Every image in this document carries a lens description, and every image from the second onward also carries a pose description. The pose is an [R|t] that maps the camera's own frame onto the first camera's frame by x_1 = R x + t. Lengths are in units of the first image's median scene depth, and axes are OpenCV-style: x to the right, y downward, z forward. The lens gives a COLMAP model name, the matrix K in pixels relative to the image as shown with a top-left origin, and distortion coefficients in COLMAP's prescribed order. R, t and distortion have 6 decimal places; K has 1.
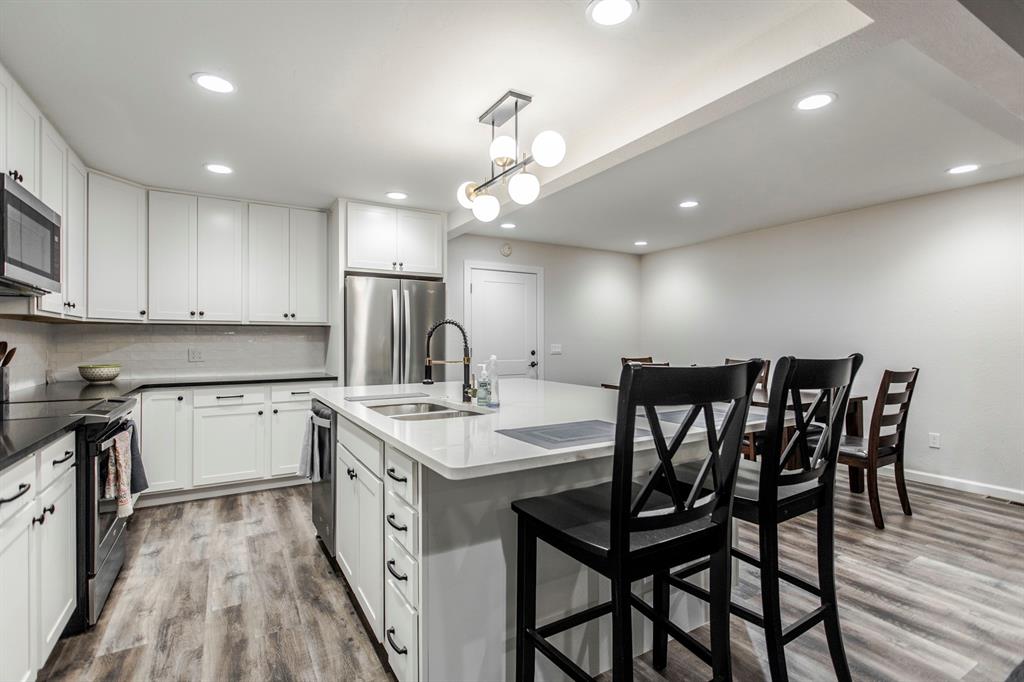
lens RADIAL K [[486.6, 0, 513.4], [0, 486.6, 339.2], [0, 0, 1]] dist [0.000519, 0.000488]
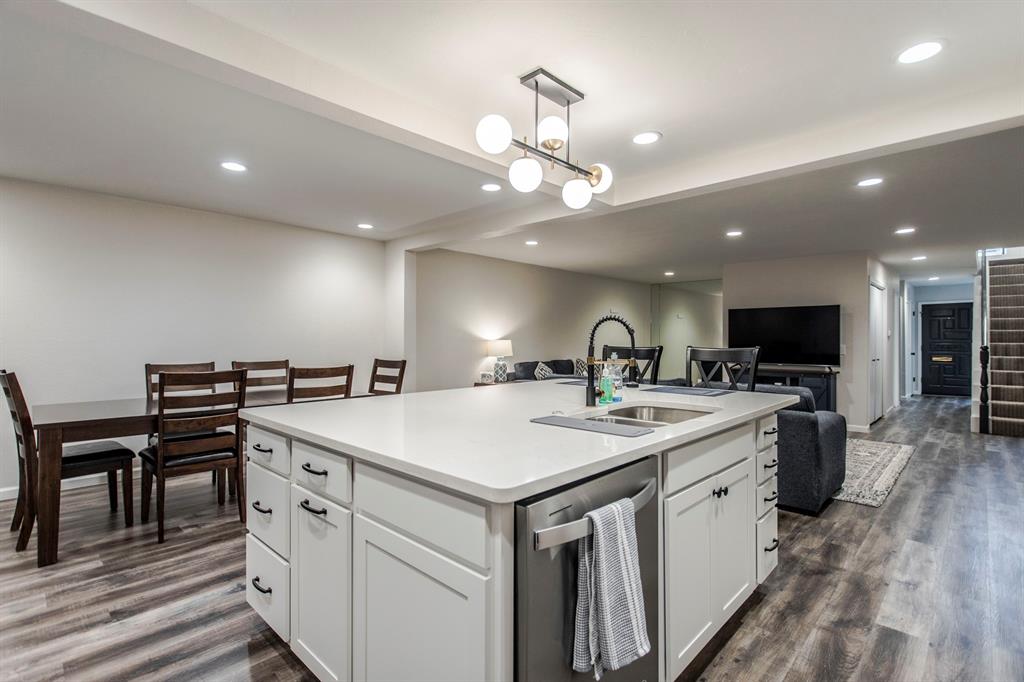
lens RADIAL K [[486.6, 0, 513.4], [0, 486.6, 339.2], [0, 0, 1]] dist [0.000519, 0.000488]
pose [[-0.268666, 0.002956, 0.963229, -0.952913], [0.001720, 0.999995, -0.002589, 0.007241], [-0.963232, 0.000961, -0.268670, 1.418666]]
